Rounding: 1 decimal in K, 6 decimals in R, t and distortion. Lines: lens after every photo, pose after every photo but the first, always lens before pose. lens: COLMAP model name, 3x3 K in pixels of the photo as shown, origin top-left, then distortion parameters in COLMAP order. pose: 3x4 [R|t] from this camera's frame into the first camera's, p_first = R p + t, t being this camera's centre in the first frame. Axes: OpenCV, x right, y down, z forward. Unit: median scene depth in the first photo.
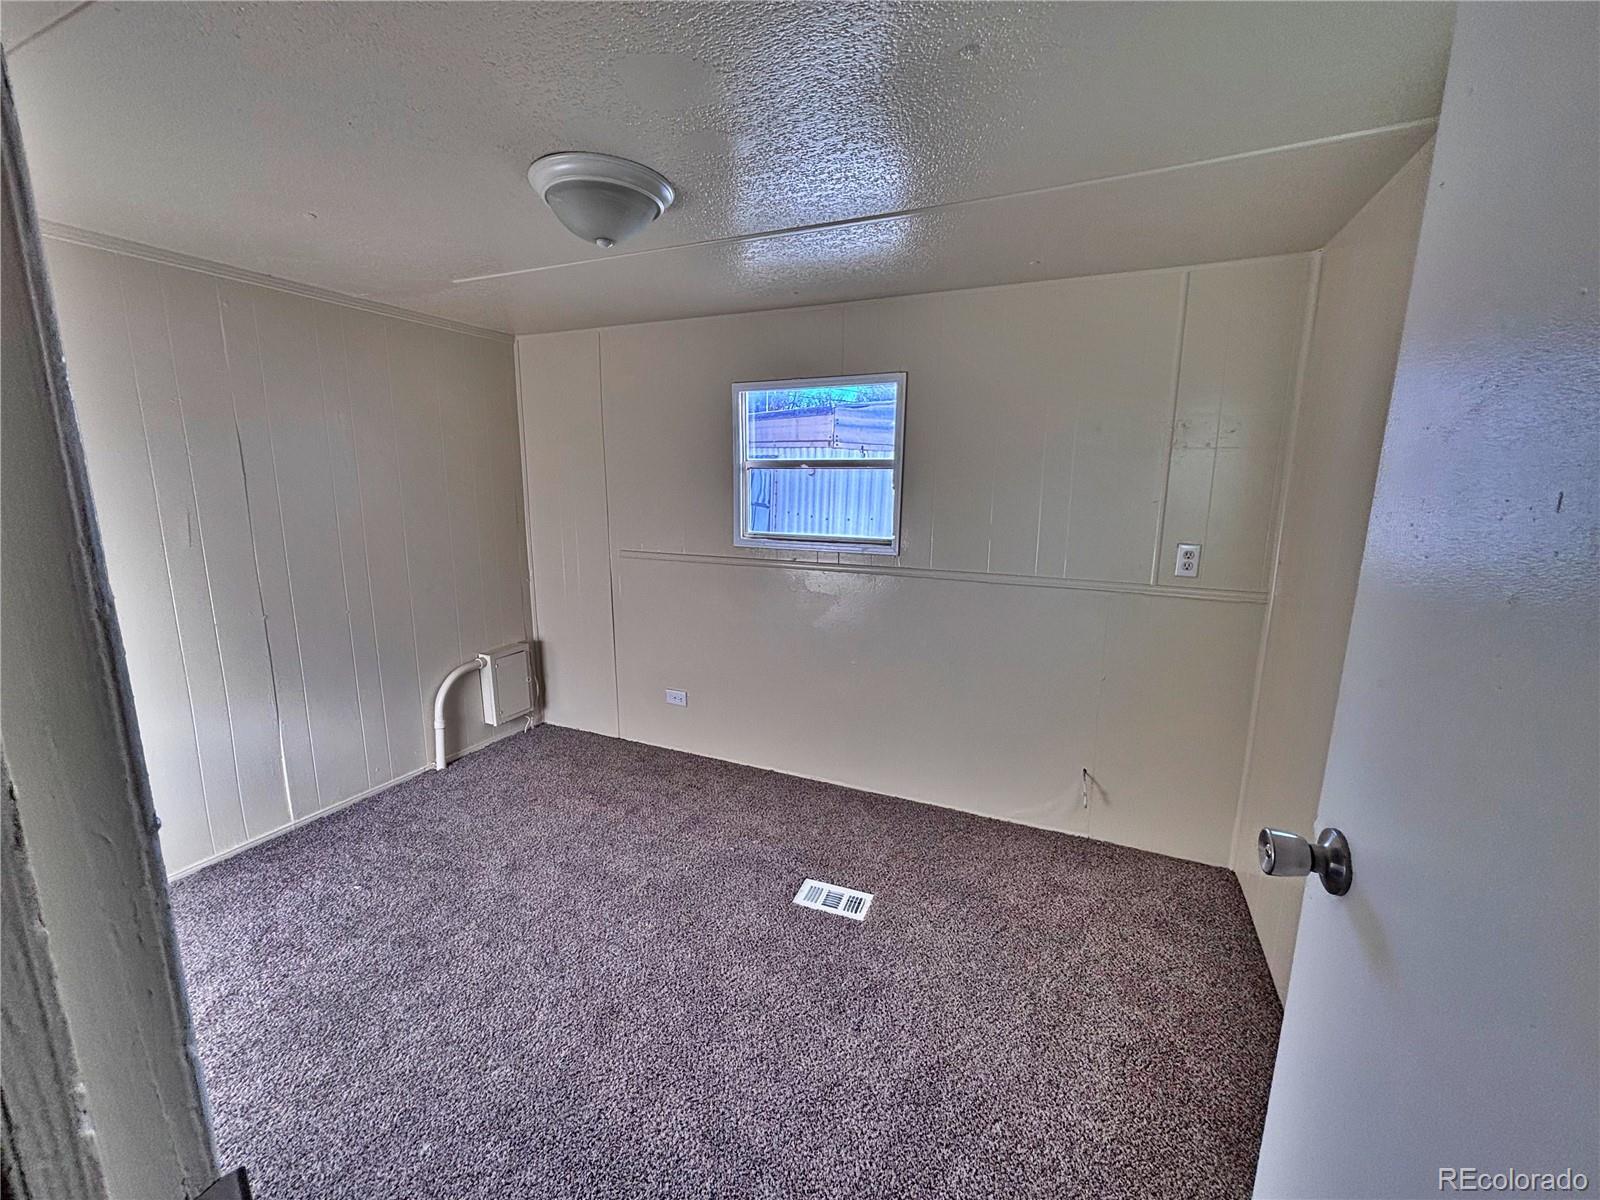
lens RADIAL K [[650.2, 0, 797.6], [0, 650.2, 599.5], [0, 0, 1]] dist [-0.000945, 0.000460]
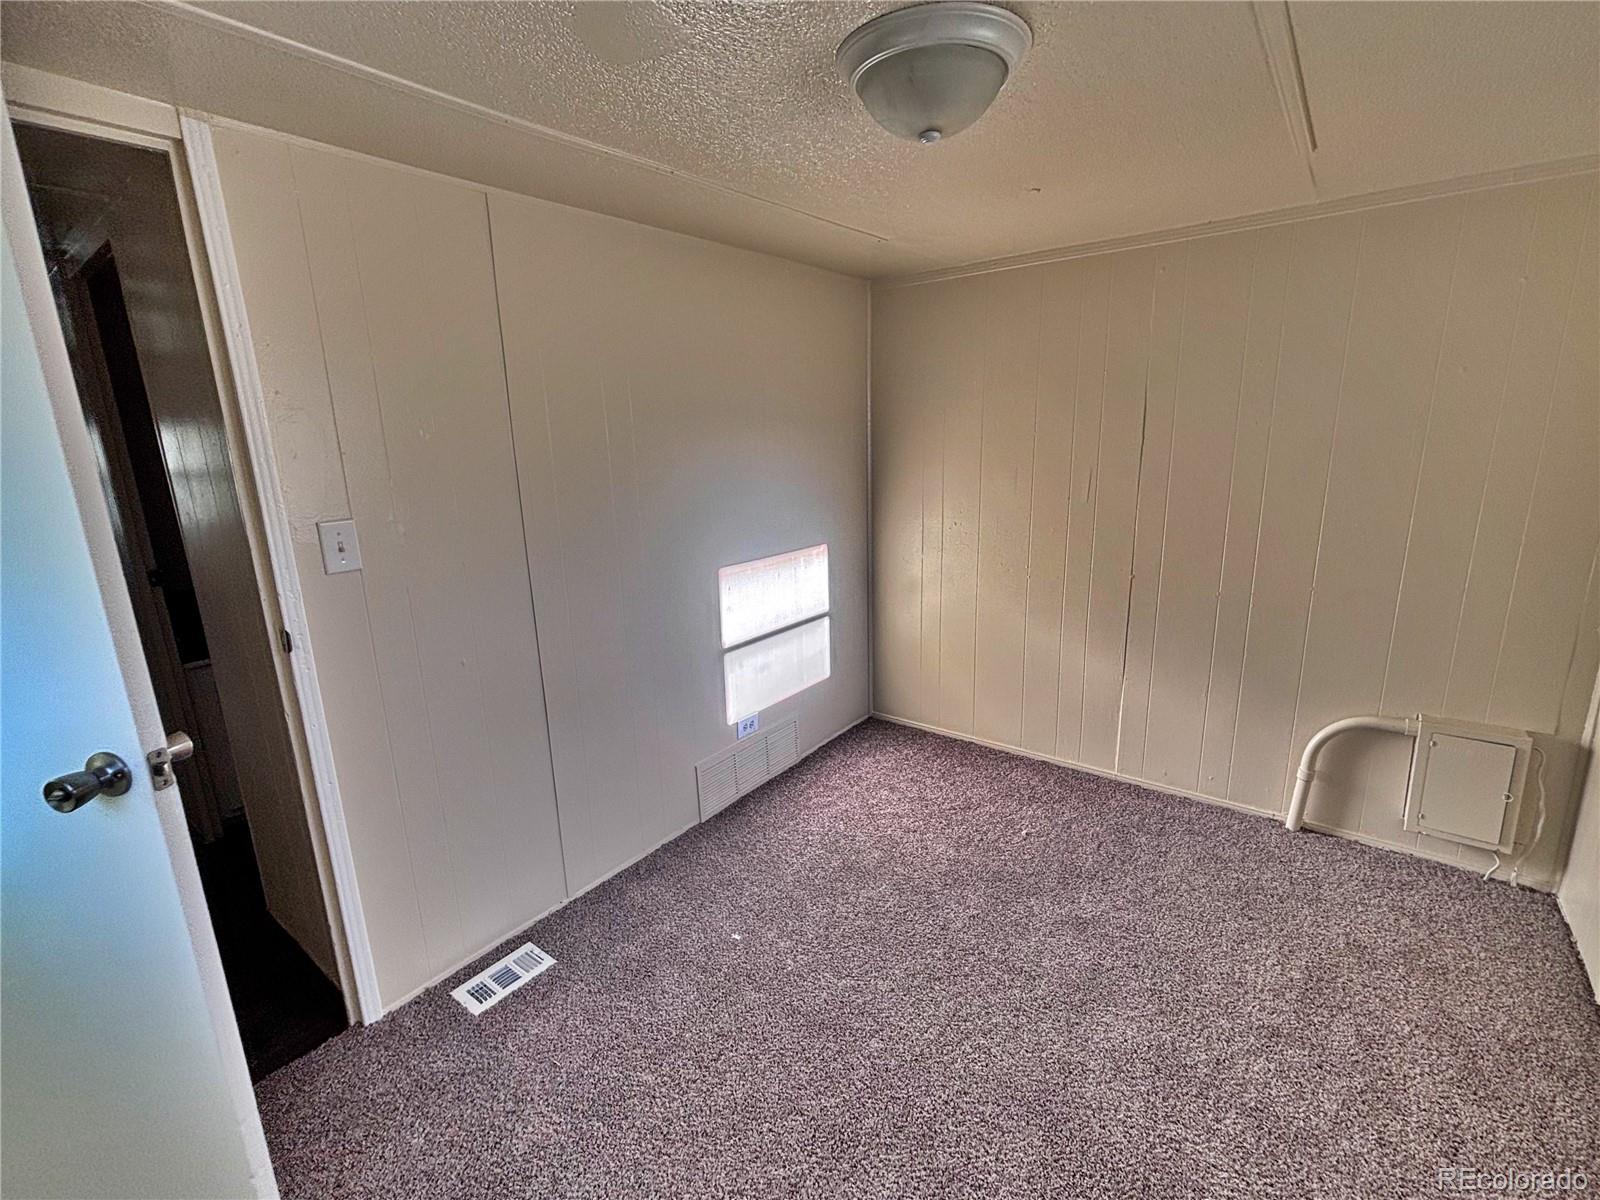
lens RADIAL K [[650.2, 0, 801.7], [0, 650.2, 594.6], [0, 0, 1]] dist [-0.000945, 0.000460]
pose [[-0.224670, 0.199927, -0.953704, 0.253055], [-0.154741, 0.958986, 0.237488, -0.094502], [0.962070, 0.200934, -0.184519, 0.547173]]
